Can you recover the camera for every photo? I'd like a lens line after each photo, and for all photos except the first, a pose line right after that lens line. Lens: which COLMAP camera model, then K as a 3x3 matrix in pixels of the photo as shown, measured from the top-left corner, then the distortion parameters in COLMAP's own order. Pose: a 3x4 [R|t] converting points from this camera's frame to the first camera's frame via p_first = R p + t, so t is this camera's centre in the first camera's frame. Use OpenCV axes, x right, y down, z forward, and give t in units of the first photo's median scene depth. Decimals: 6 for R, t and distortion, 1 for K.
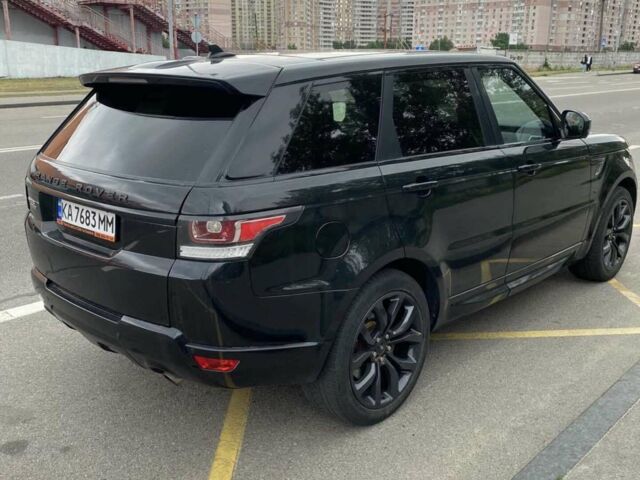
lens RADIAL K [[644.8, 0, 320.0], [0, 644.8, 240.0], [0, 0, 1]] dist [0.113289, -0.305766]
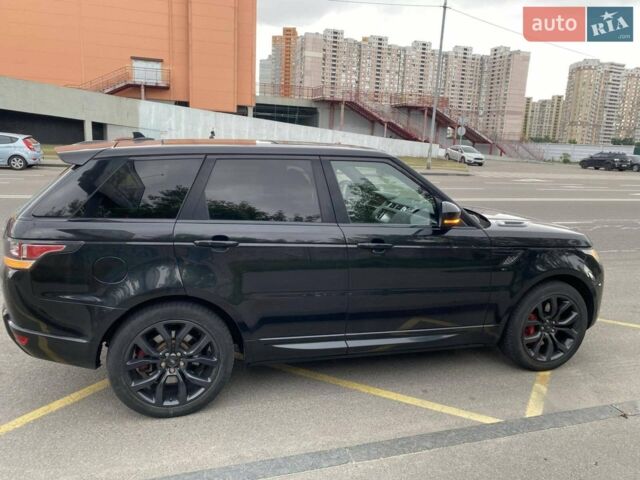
lens RADIAL K [[492.4, 0, 306.7], [0, 492.4, 242.8], [0, 0, 1]] dist [0.005672, 0.000561]
pose [[0.869229, 0.126745, -0.477888, 0.843801], [-0.163631, 0.985859, -0.036160, -0.083531], [0.466547, 0.109629, 0.877676, 0.254123]]
